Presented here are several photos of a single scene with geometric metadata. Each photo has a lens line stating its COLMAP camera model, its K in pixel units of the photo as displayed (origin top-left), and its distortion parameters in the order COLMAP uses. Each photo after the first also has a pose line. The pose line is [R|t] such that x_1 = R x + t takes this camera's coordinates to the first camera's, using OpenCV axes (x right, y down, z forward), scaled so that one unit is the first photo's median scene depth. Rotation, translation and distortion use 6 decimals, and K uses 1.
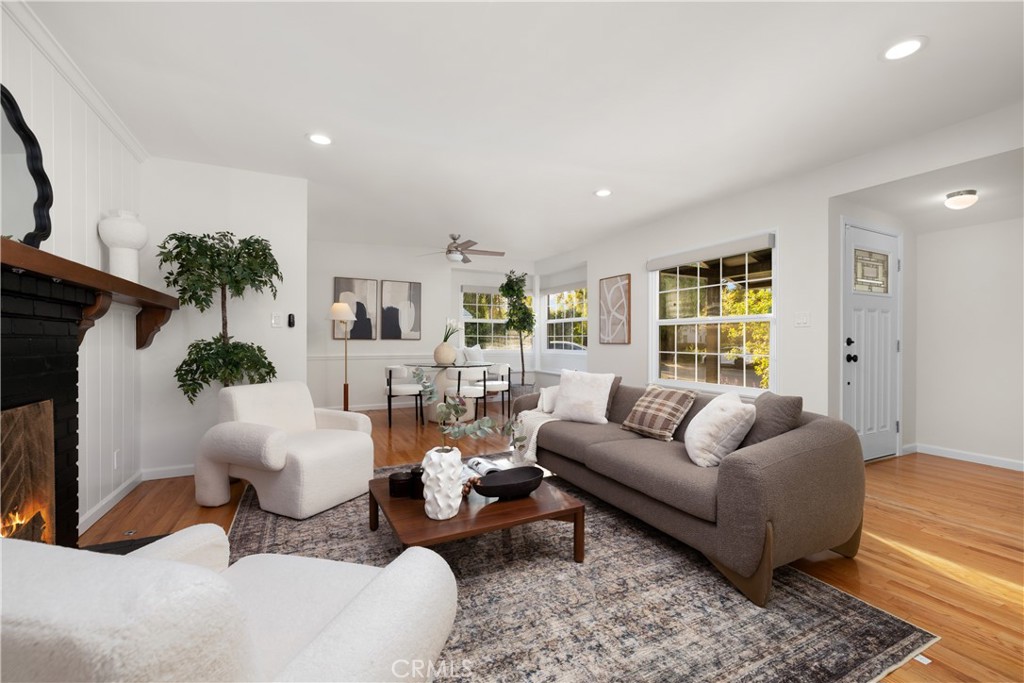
lens RADIAL K [[435.9, 0, 508.6], [0, 435.9, 340.6], [0, 0, 1]] dist [0.000750, -0.000139]
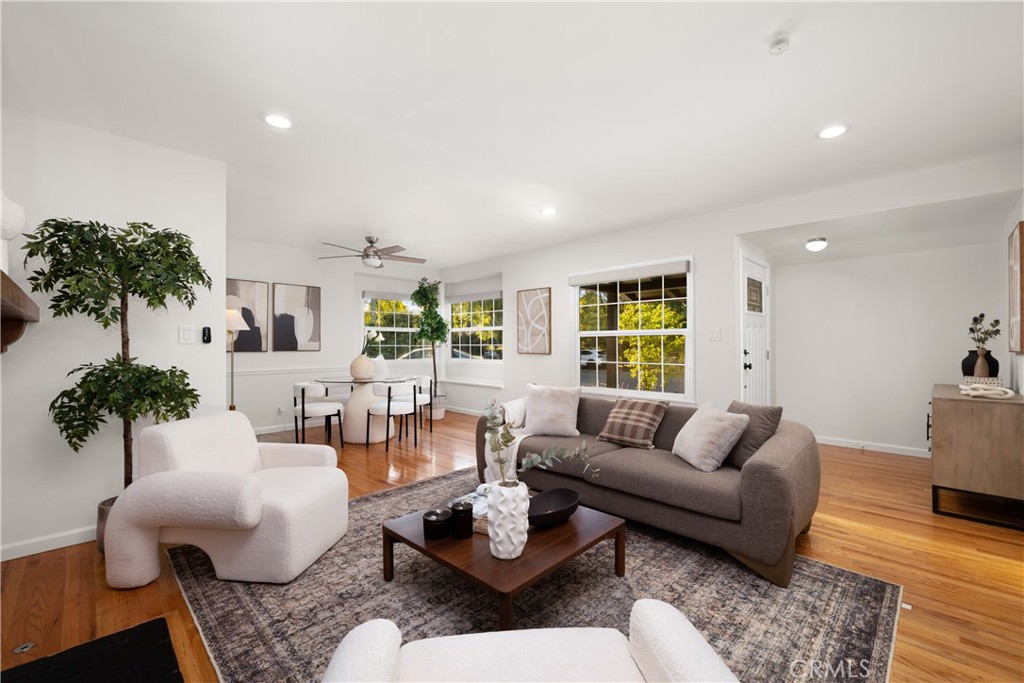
lens RADIAL K [[435.9, 0, 515.2], [0, 435.9, 343.9], [0, 0, 1]] dist [0.000750, -0.000139]
pose [[0.944989, -0.006242, 0.327043, -0.269760], [0.006923, 0.999976, -0.000919, -0.030736], [-0.327029, 0.003133, 0.945009, 0.063567]]
